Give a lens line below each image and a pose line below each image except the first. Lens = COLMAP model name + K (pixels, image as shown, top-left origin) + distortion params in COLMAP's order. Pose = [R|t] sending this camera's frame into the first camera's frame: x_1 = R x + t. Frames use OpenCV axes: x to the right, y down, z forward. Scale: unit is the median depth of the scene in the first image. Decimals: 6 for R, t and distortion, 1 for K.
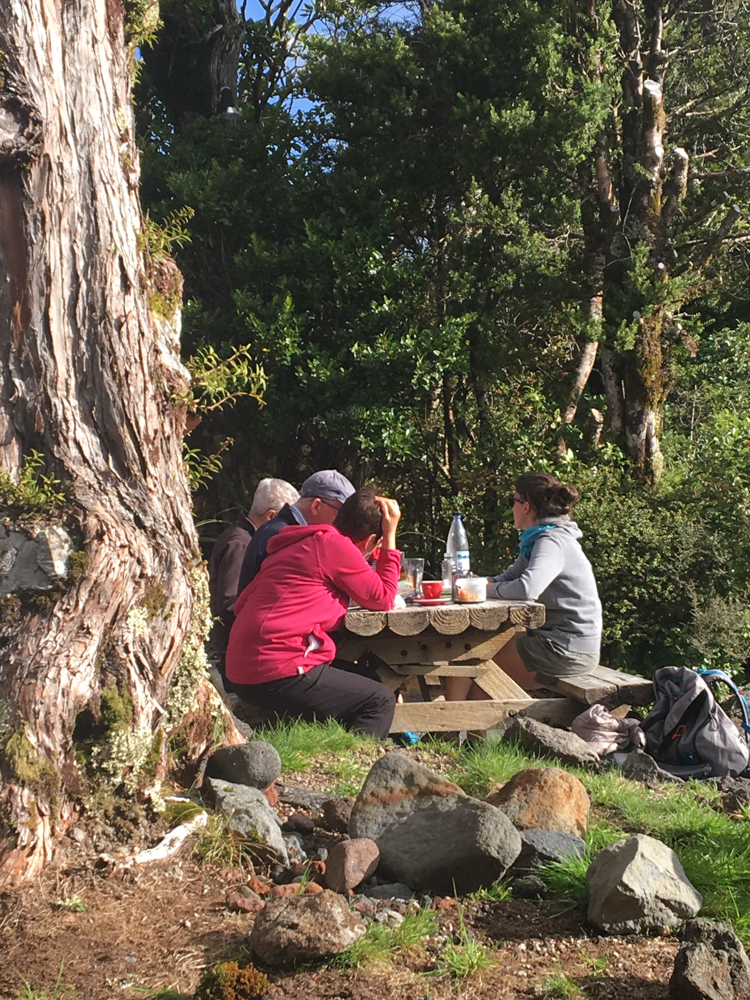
lens RADIAL K [[1976.0, 0, 375.0], [0, 1976.0, 500.0], [0, 0, 1]] dist [0.095944, 0.025062]
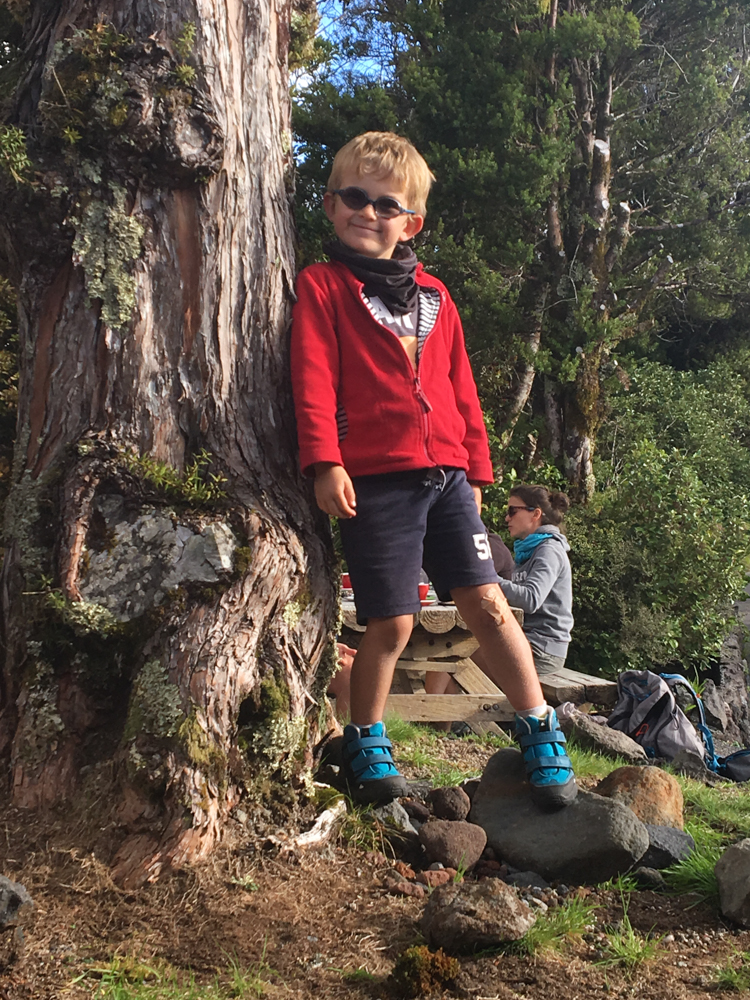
lens RADIAL K [[1771.2, 0, 375.0], [0, 1771.2, 500.0], [0, 0, 1]] dist [0.095729, 0.031097]
pose [[0.997211, 0.042422, 0.061408, -0.134711], [-0.042142, 0.999095, -0.005840, 0.003376], [-0.061600, 0.003236, 0.998096, 0.051798]]
